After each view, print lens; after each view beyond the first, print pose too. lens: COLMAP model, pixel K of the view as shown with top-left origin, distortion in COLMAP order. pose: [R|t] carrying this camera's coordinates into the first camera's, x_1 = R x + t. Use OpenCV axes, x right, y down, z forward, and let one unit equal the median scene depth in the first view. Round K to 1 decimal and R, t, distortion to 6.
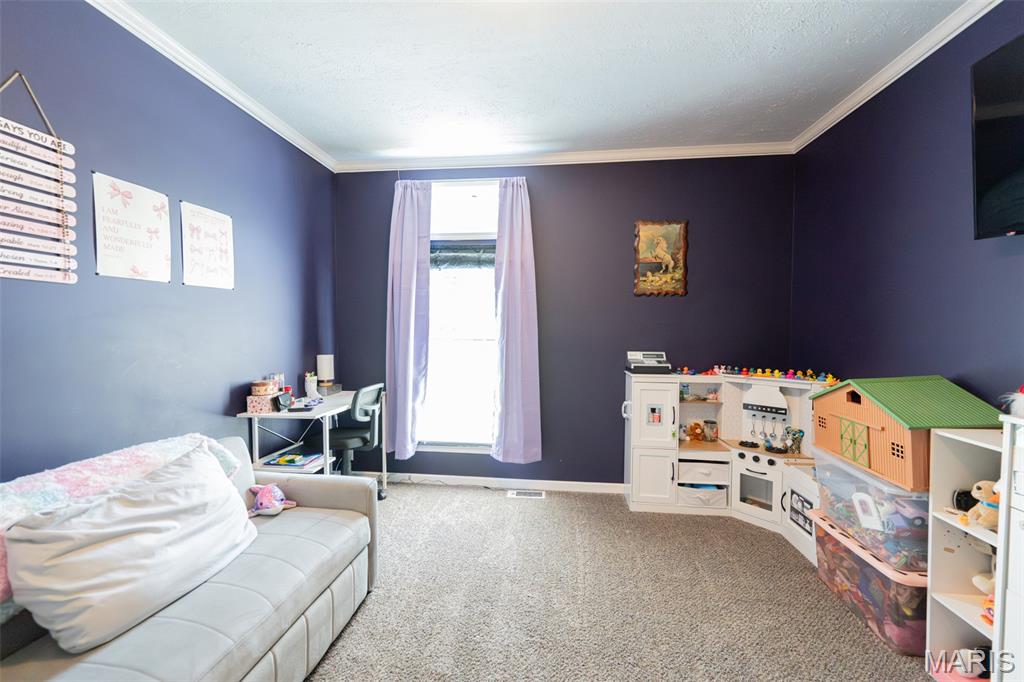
lens RADIAL K [[398.6, 0, 512.3], [0, 398.6, 340.4], [0, 0, 1]] dist [-0.000361, 0.000023]
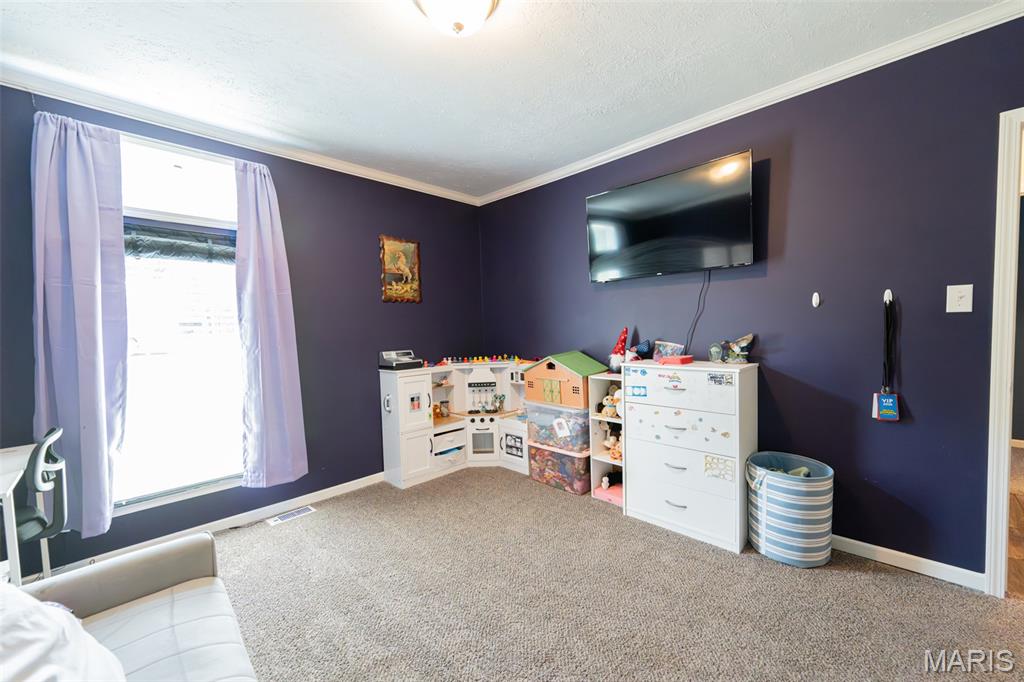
lens RADIAL K [[398.6, 0, 516.4], [0, 398.6, 339.0], [0, 0, 1]] dist [-0.000361, 0.000023]
pose [[0.616735, -0.045263, 0.785868, -0.360527], [0.050423, 0.998567, 0.017942, -0.009391], [-0.785554, 0.028560, 0.618133, 0.016753]]
